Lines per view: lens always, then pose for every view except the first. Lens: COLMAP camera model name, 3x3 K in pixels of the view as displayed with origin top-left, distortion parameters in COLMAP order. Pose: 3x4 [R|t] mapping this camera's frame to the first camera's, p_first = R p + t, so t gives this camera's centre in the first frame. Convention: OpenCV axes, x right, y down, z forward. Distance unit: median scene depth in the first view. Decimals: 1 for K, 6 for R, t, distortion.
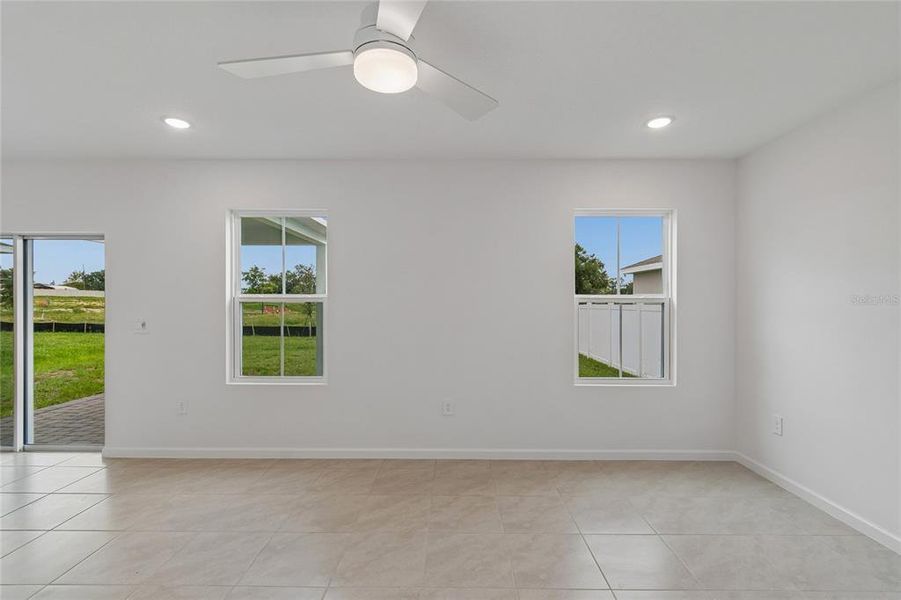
lens RADIAL K [[400.3, 0, 449.0], [0, 400.3, 304.1], [0, 0, 1]] dist [0.009291, -0.000583]
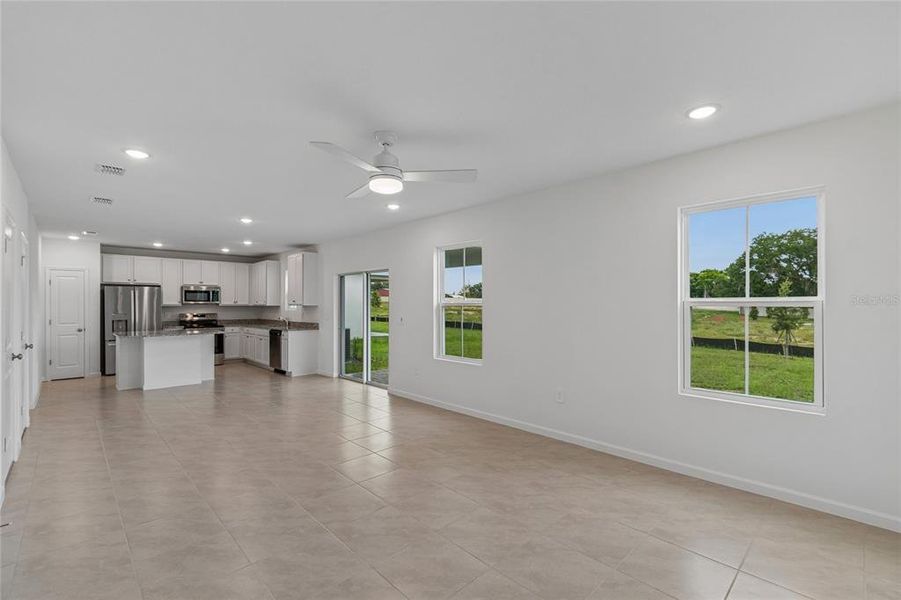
lens RADIAL K [[400.3, 0, 449.0], [0, 400.3, 304.1], [0, 0, 1]] dist [0.009291, -0.000583]
pose [[0.695814, -0.005899, -0.718198, 0.607312], [-0.001841, 0.999948, -0.009997, 0.003076], [0.718220, 0.008278, 0.695767, -0.046566]]
